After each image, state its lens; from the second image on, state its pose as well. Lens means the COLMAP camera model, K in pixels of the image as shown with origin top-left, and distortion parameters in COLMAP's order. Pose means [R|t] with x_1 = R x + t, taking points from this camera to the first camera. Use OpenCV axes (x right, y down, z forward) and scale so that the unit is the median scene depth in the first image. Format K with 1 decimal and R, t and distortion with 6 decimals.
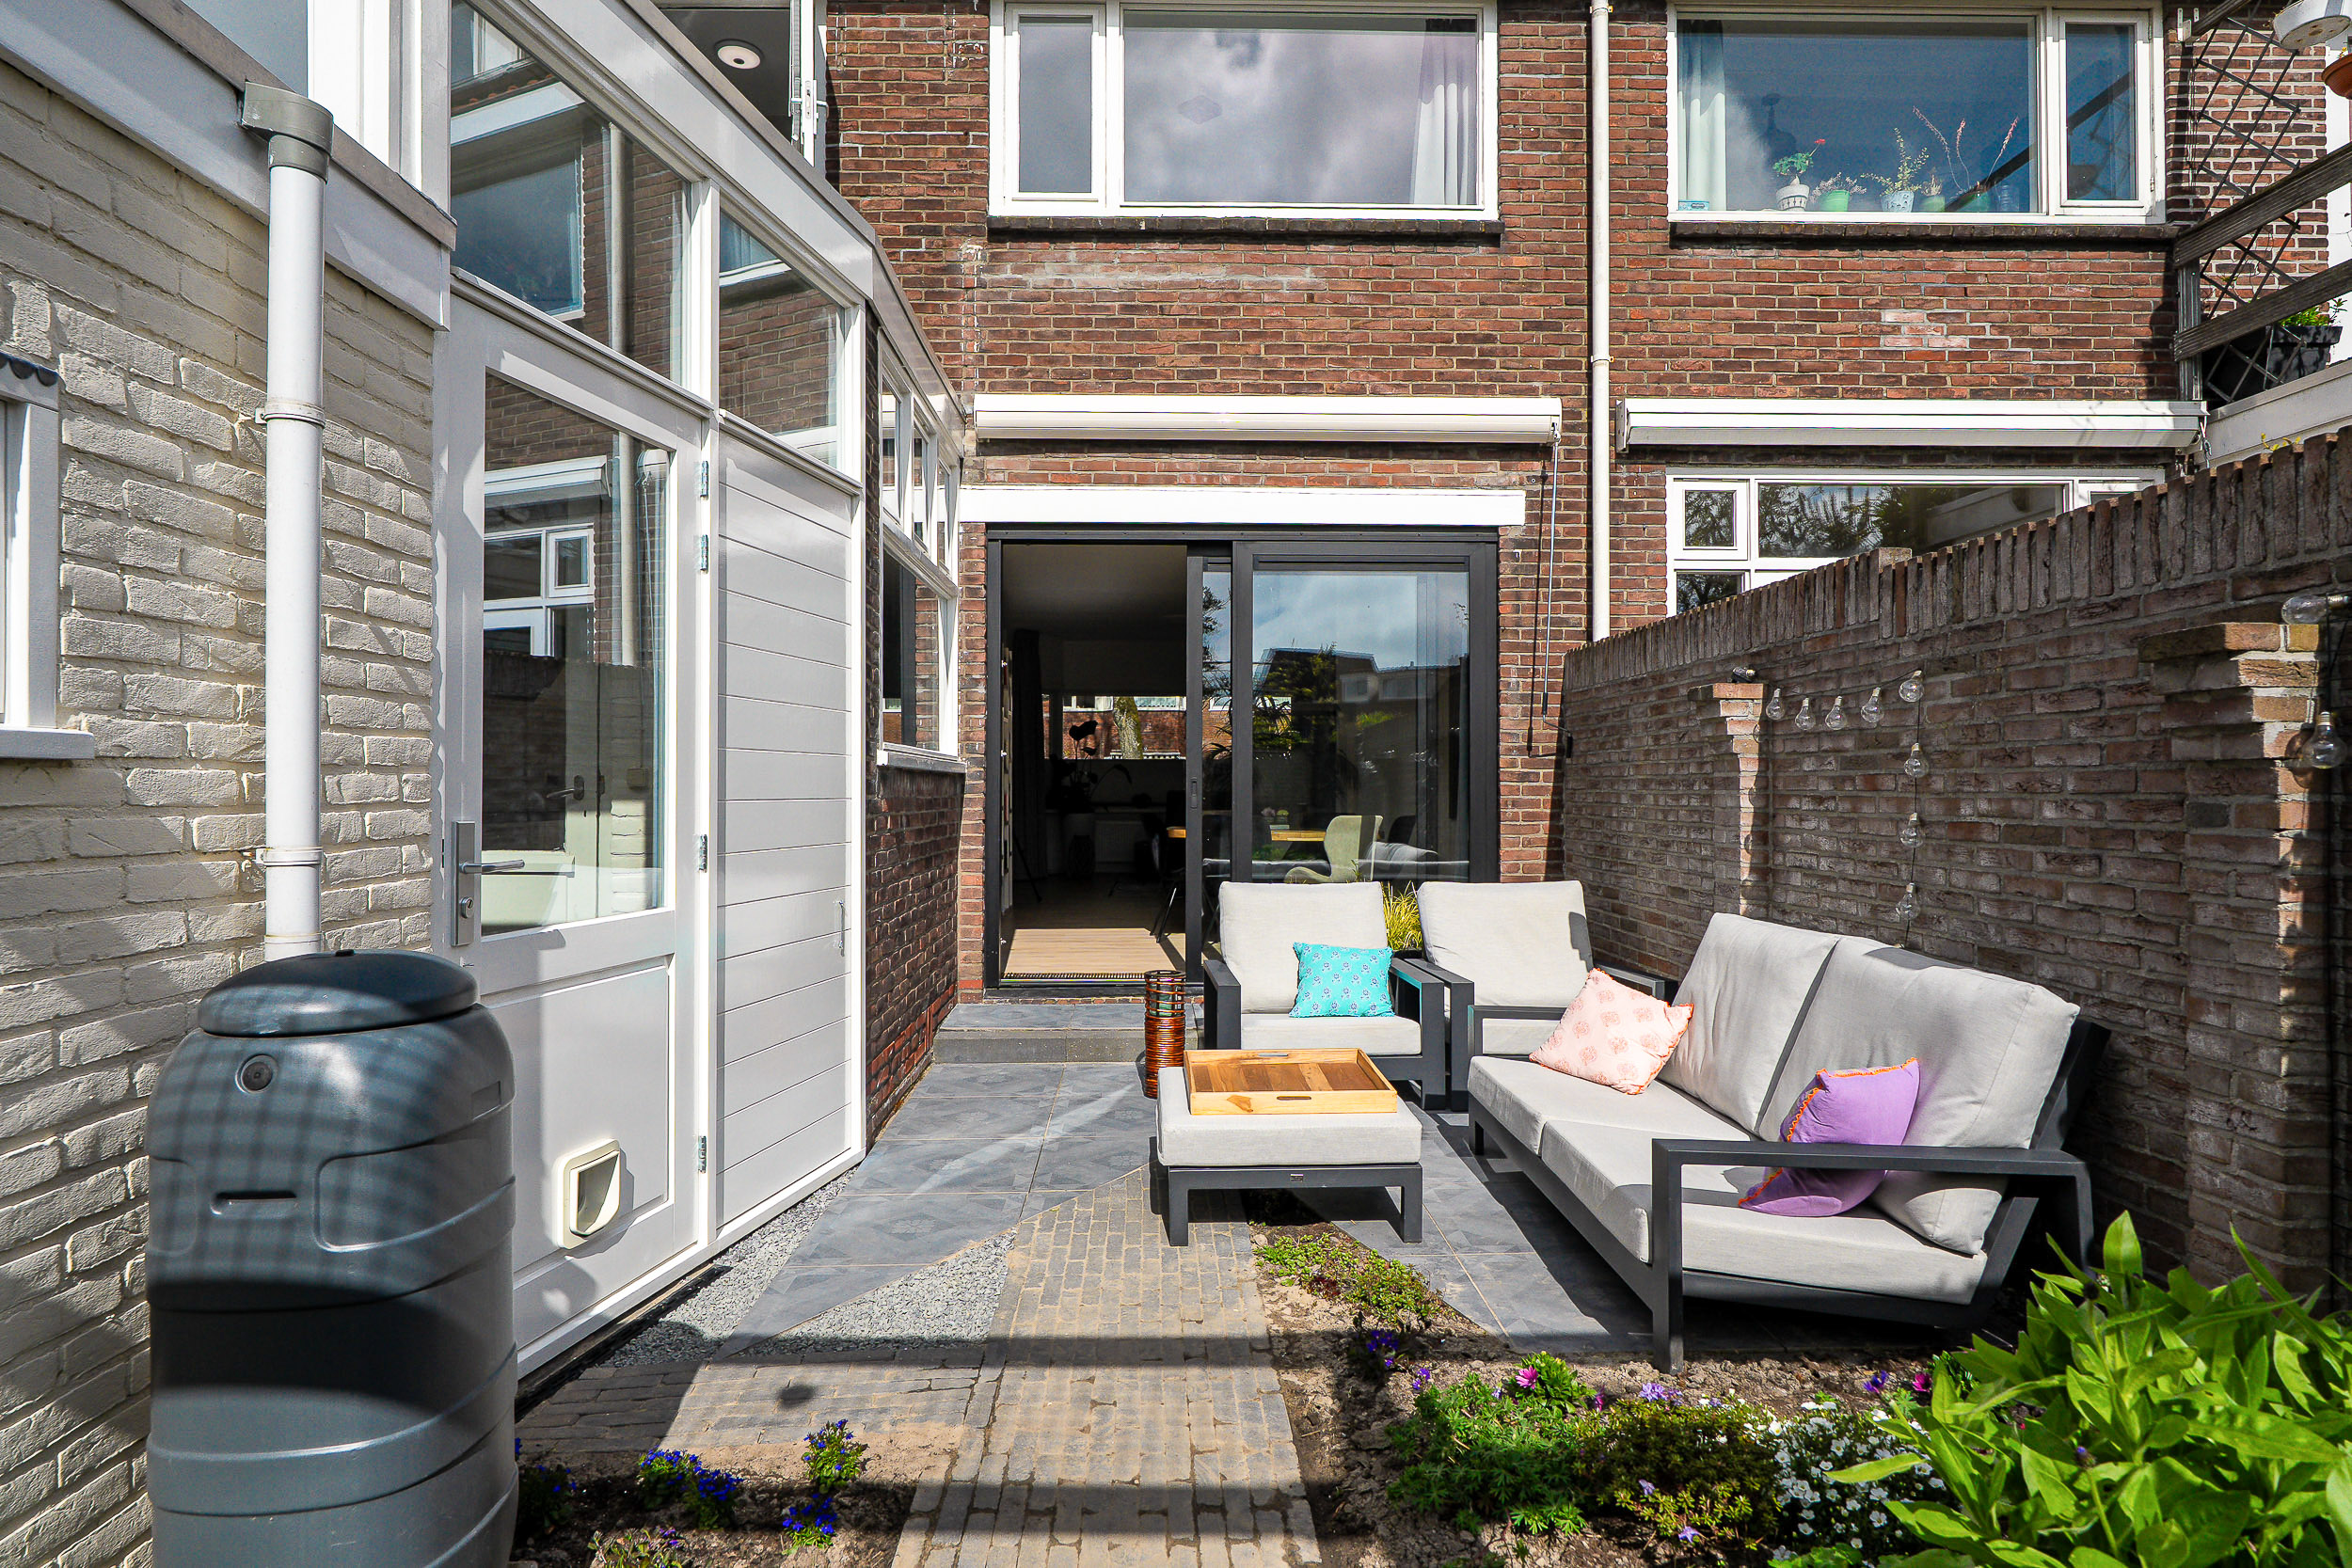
lens RADIAL K [[1260.2, 0, 1158.8], [0, 1260.2, 784.3], [0, 0, 1]] dist [-0.011610, 0.000354]
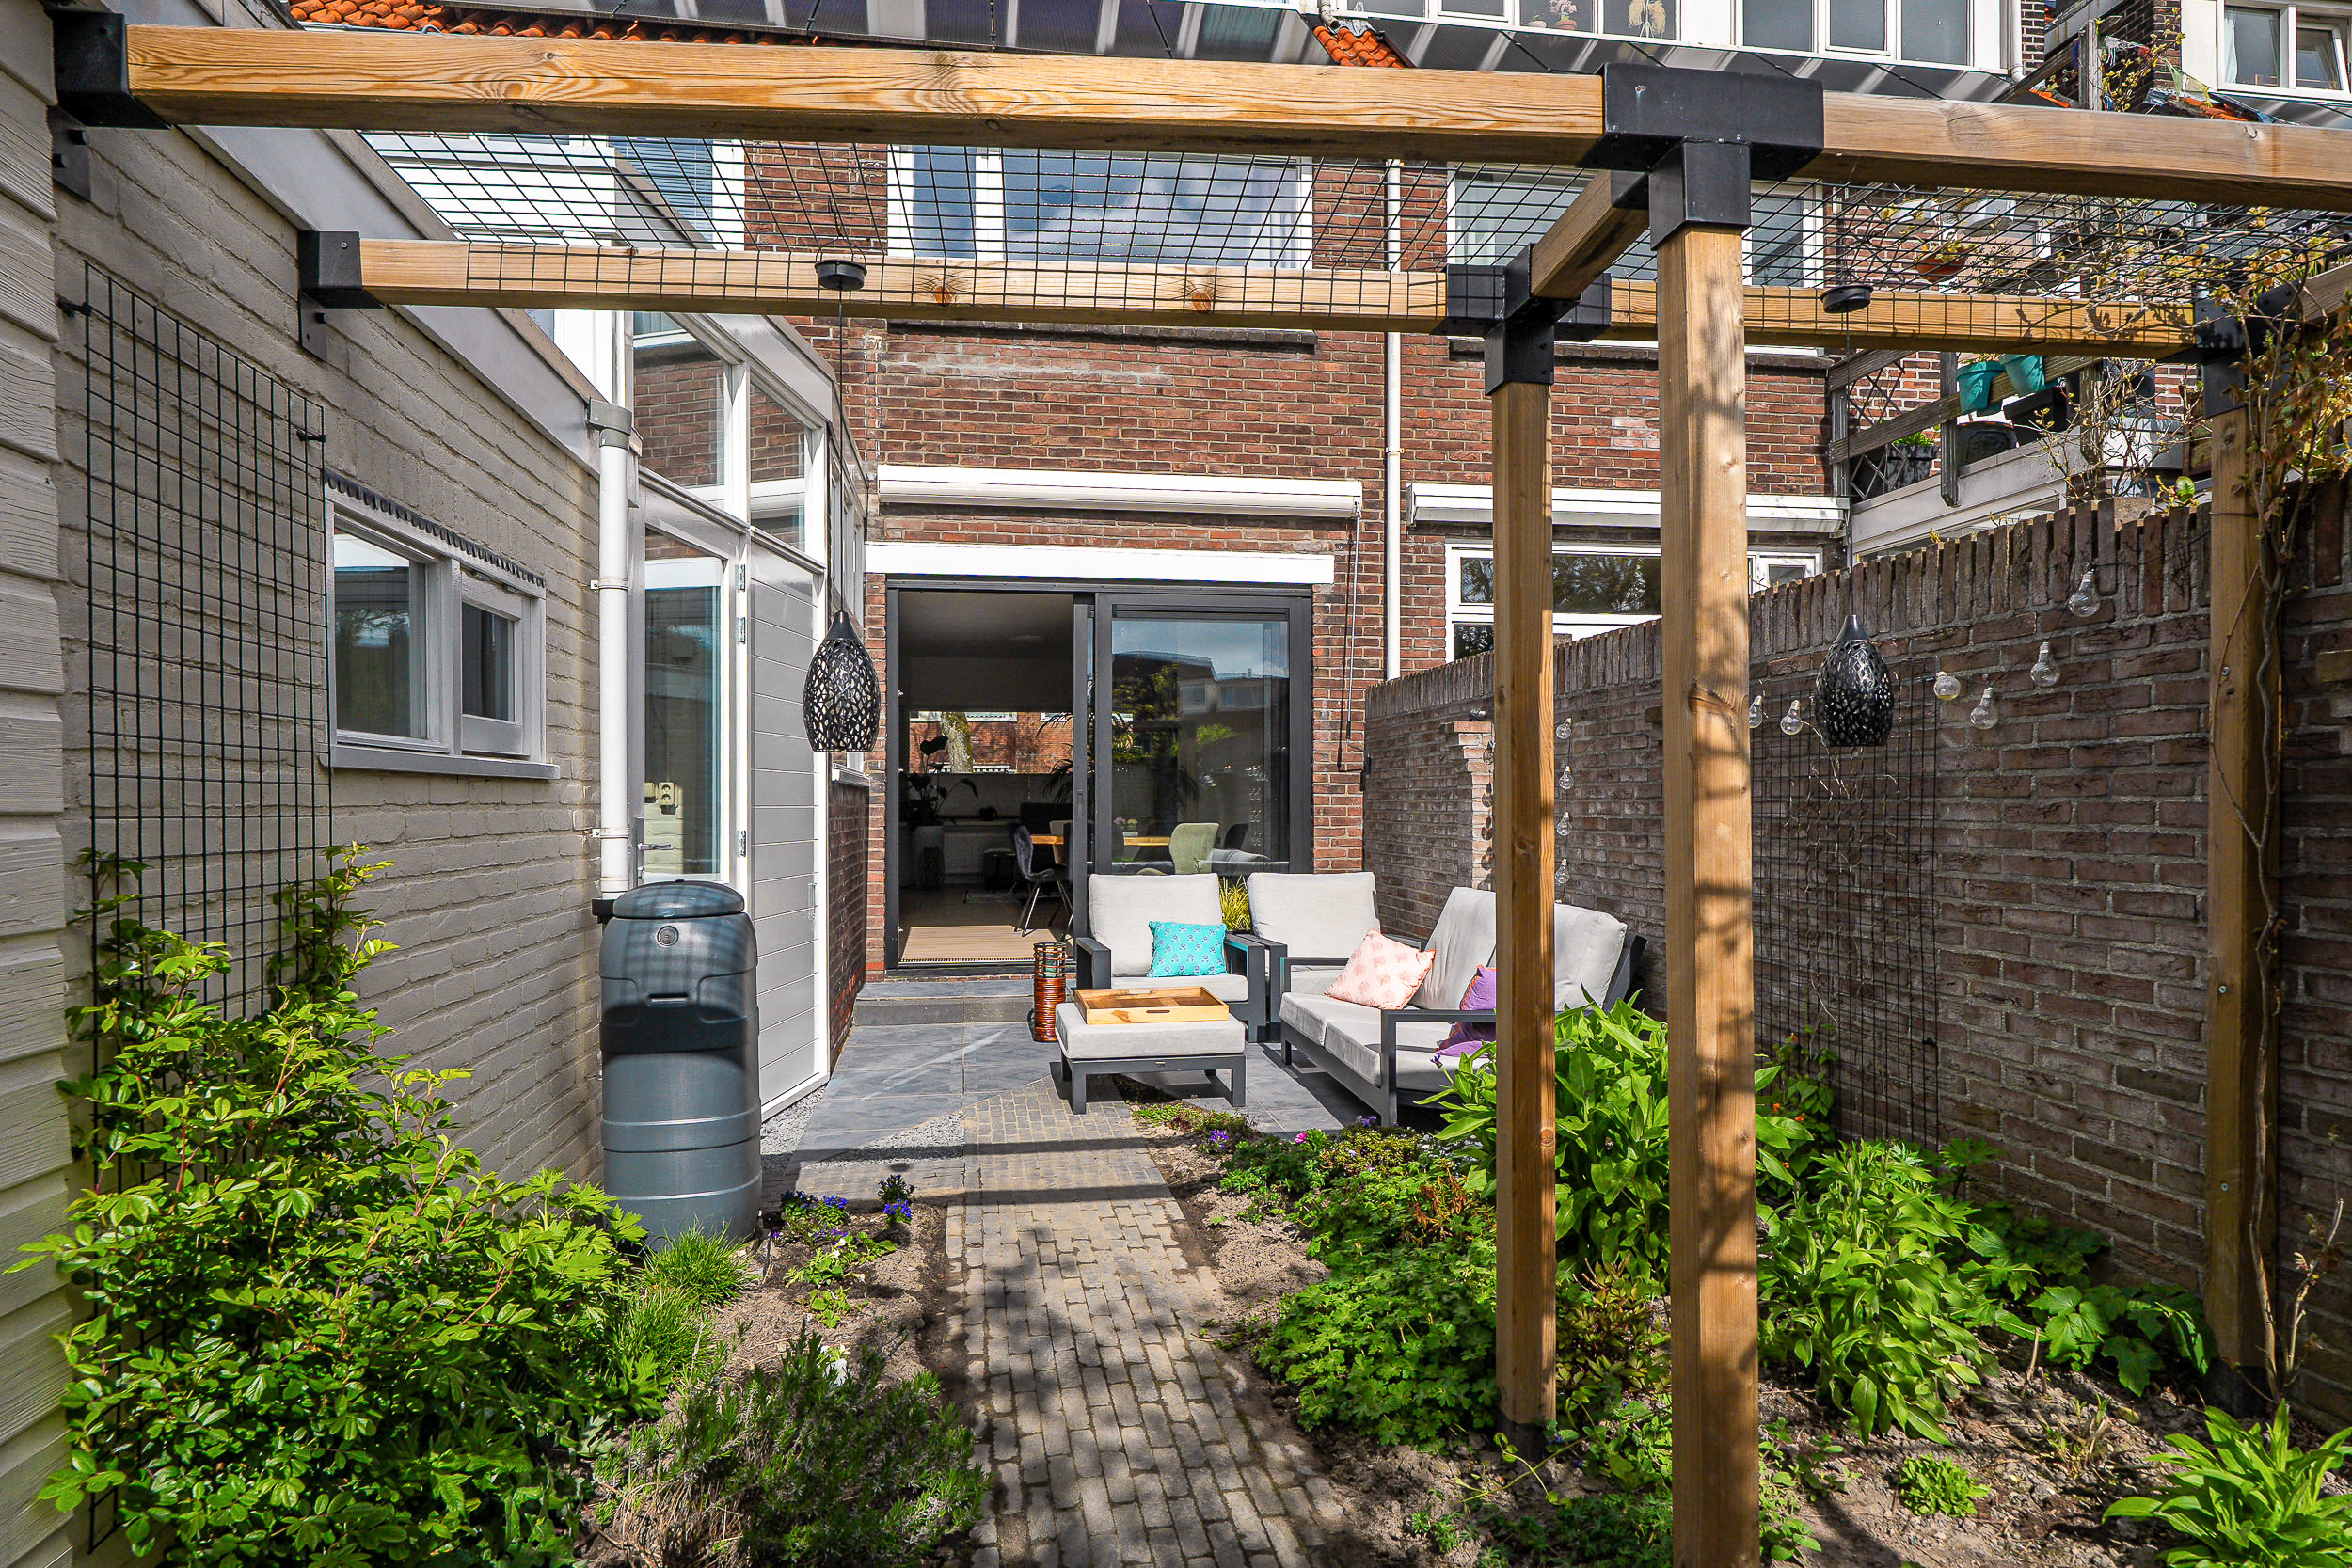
lens RADIAL K [[1418.7, 0, 1175.2], [0, 1418.7, 795.6], [0, 0, 1]] dist [-0.000362, -0.000023]
pose [[0.989820, -0.001331, 0.142319, -0.058869], [0.001736, 0.999995, -0.002722, 0.003584], [-0.142315, 0.002941, 0.989817, -0.346405]]
